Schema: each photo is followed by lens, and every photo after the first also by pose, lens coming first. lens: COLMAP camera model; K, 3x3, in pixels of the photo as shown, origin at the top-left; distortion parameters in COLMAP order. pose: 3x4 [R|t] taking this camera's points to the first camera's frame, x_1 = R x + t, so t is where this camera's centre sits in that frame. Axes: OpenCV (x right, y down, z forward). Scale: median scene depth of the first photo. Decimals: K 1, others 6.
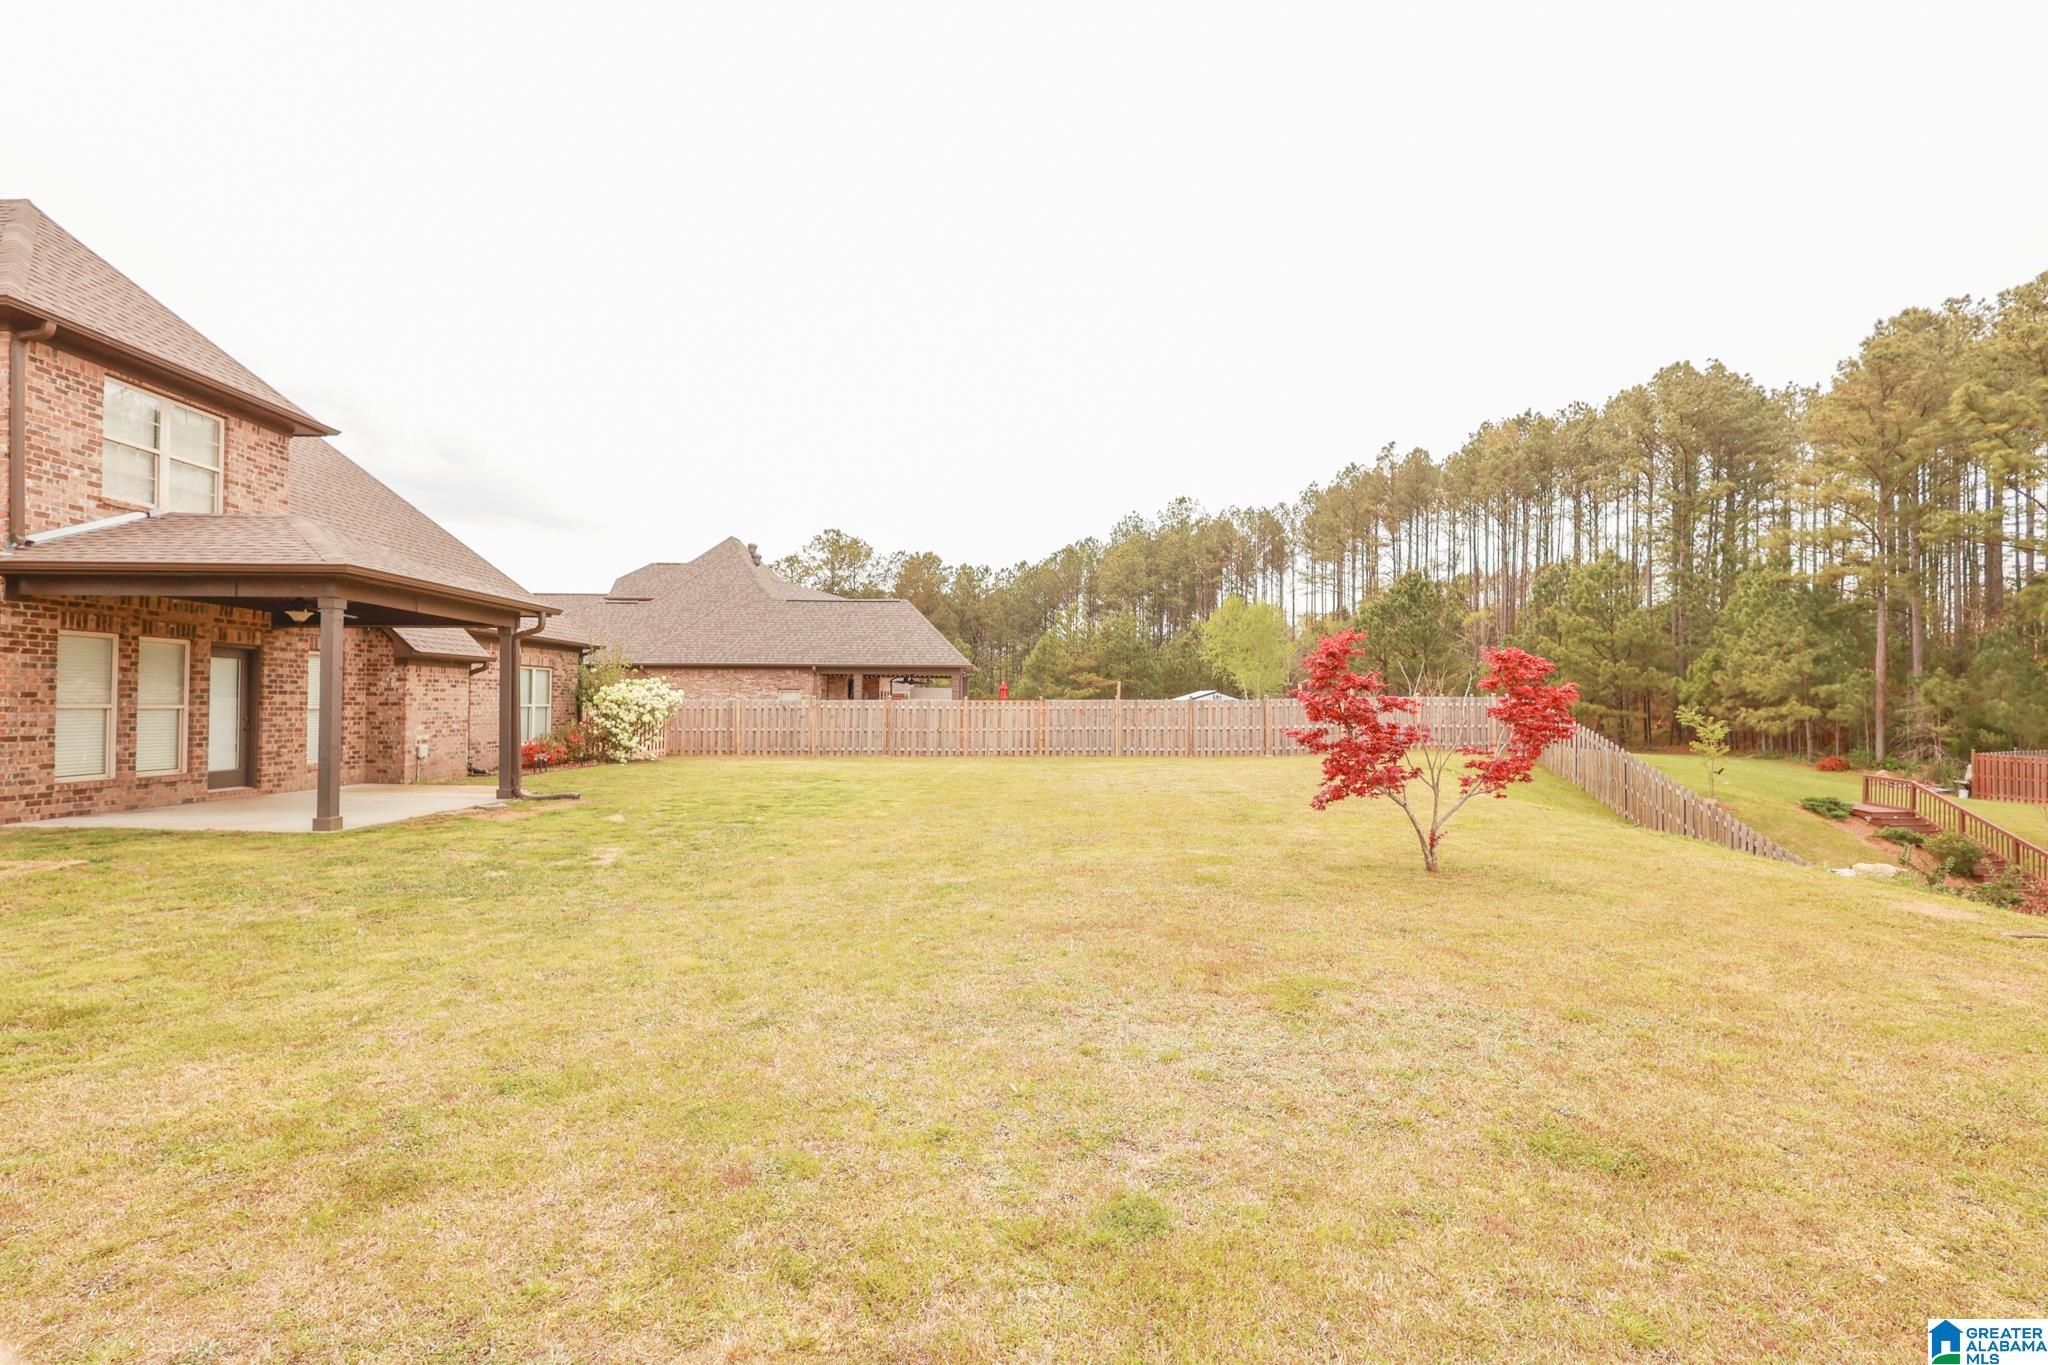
lens RADIAL K [[943.2, 0, 1022.4], [0, 943.2, 682.1], [0, 0, 1]] dist [-0.001825, 0.001628]
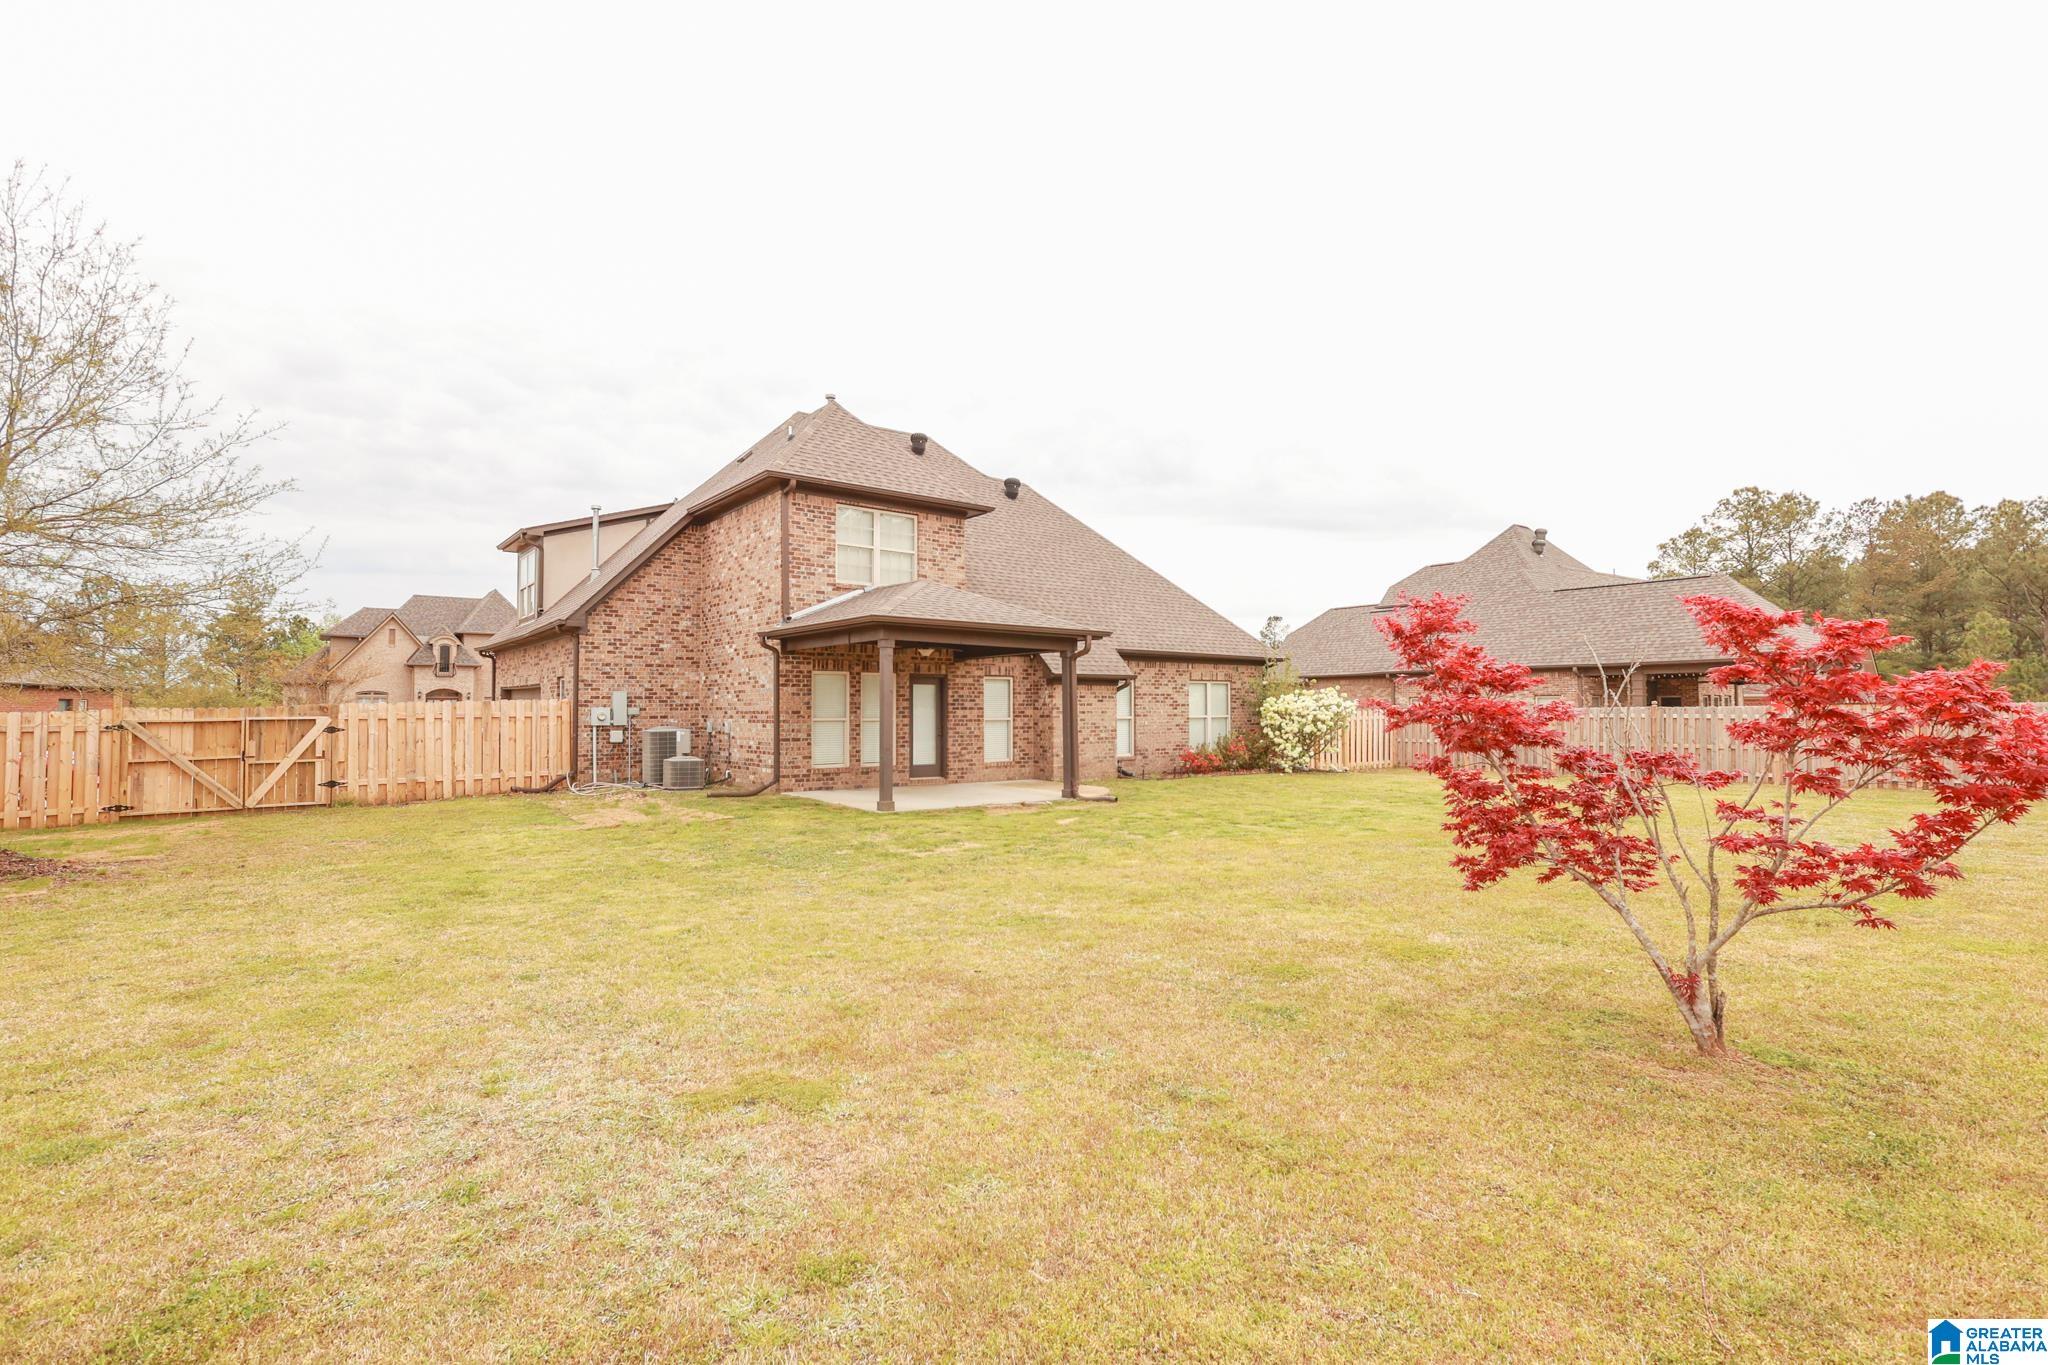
lens RADIAL K [[957.1, 0, 1025.4], [0, 957.1, 675.4], [0, 0, 1]] dist [0.002853, 0.000919]
pose [[0.609852, -0.037778, -0.791614, 0.316546], [0.025508, 0.999281, -0.028037, 0.004146], [0.792105, -0.003093, 0.610377, 0.209054]]
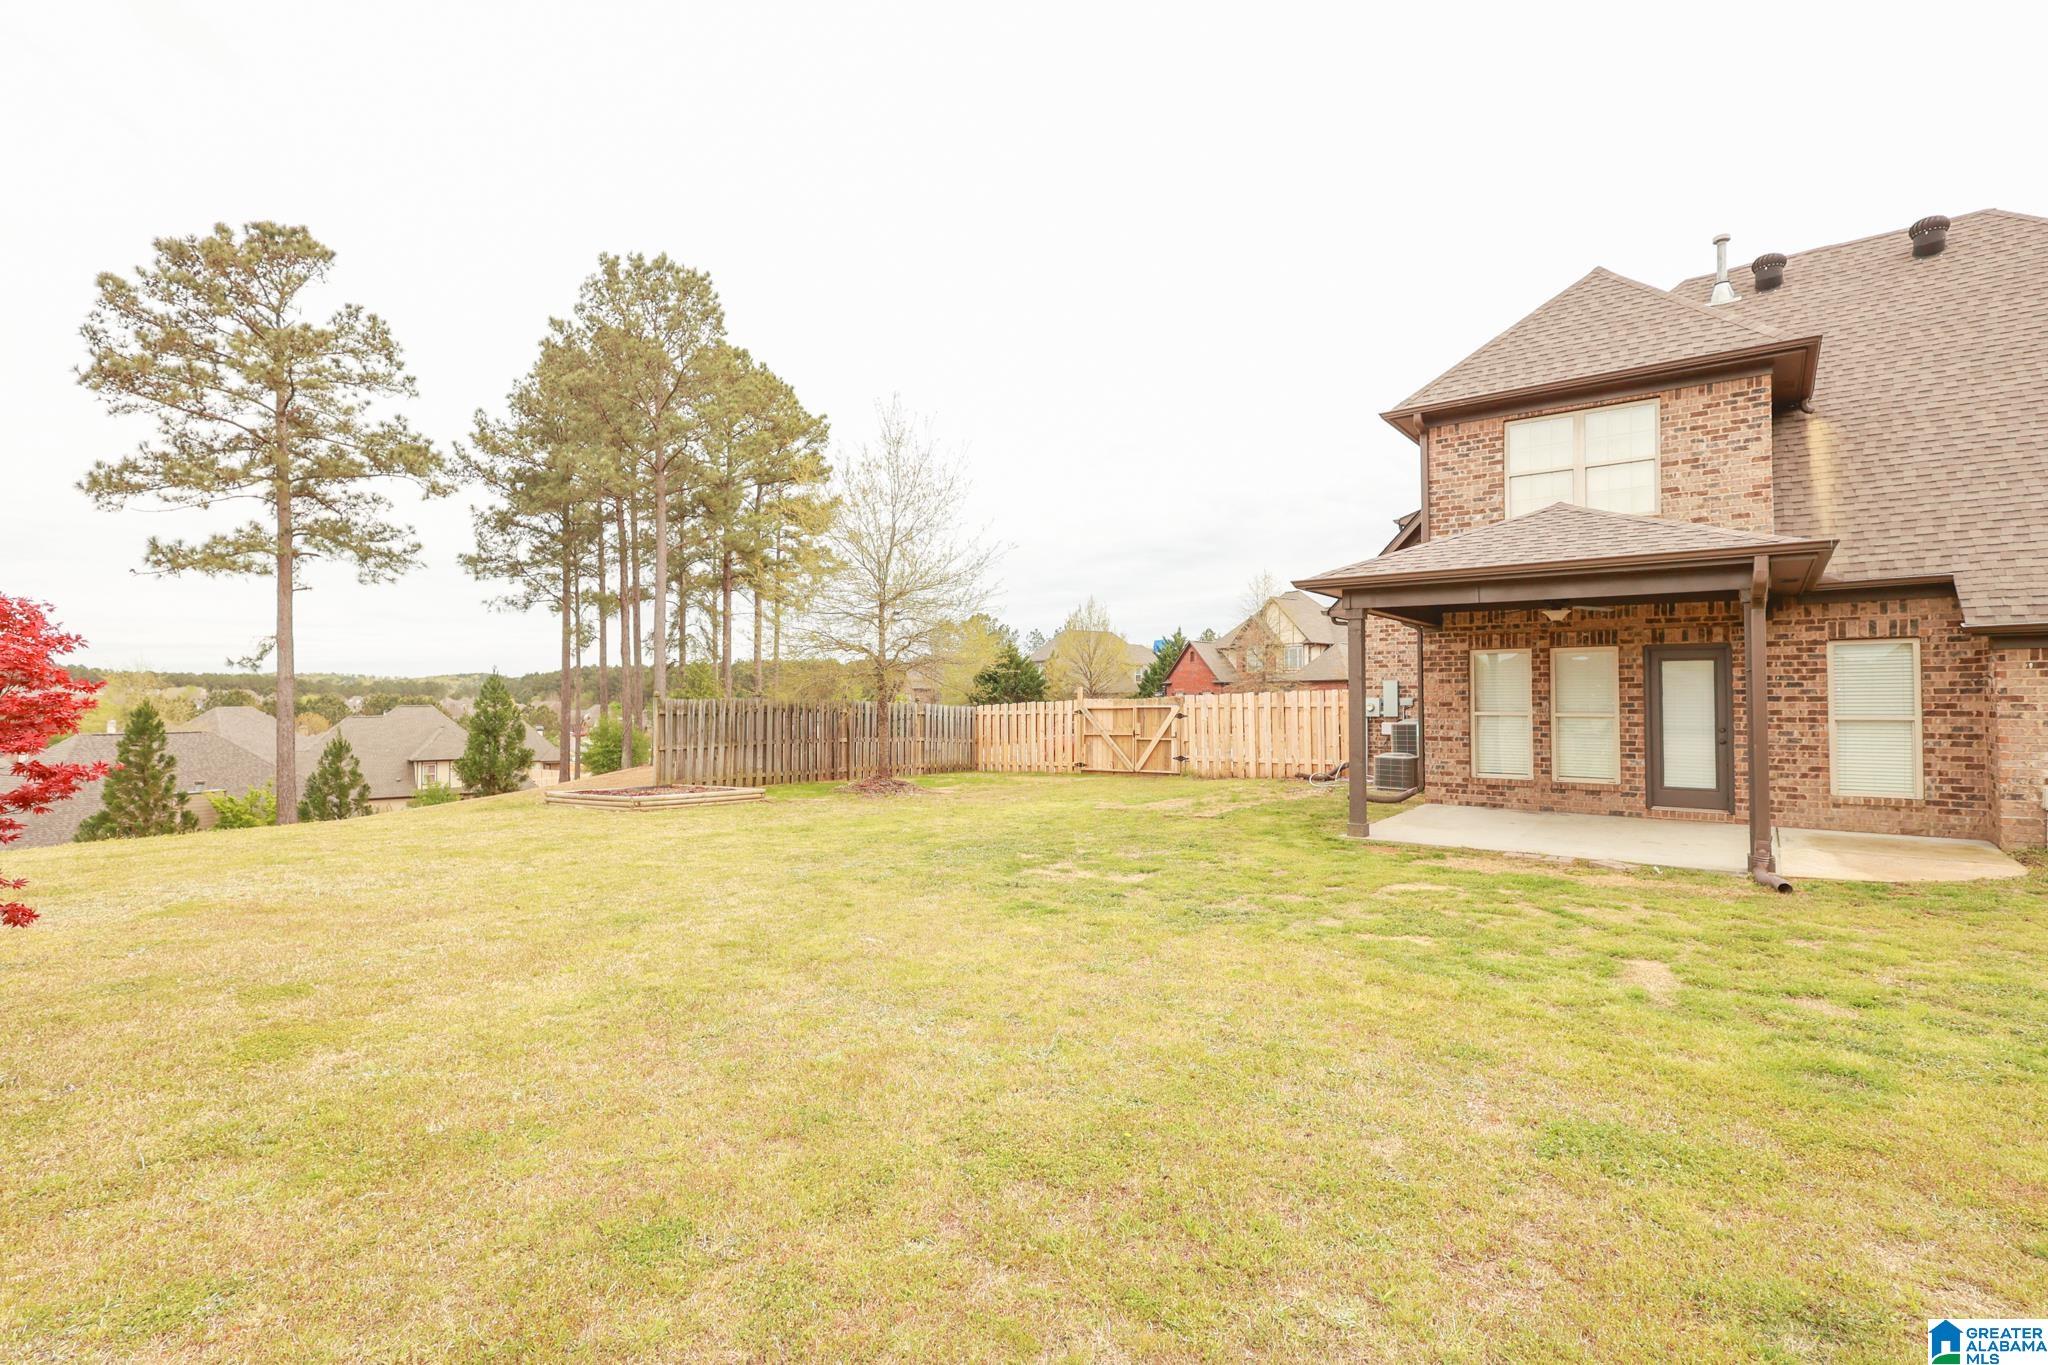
lens RADIAL K [[943.2, 0, 1022.4], [0, 943.2, 682.1], [0, 0, 1]] dist [-0.001825, 0.001628]
pose [[-0.616908, -0.021259, -0.786748, 0.196770], [0.016529, 0.999065, -0.039957, 0.016405], [0.786862, -0.037654, -0.615979, 0.885706]]
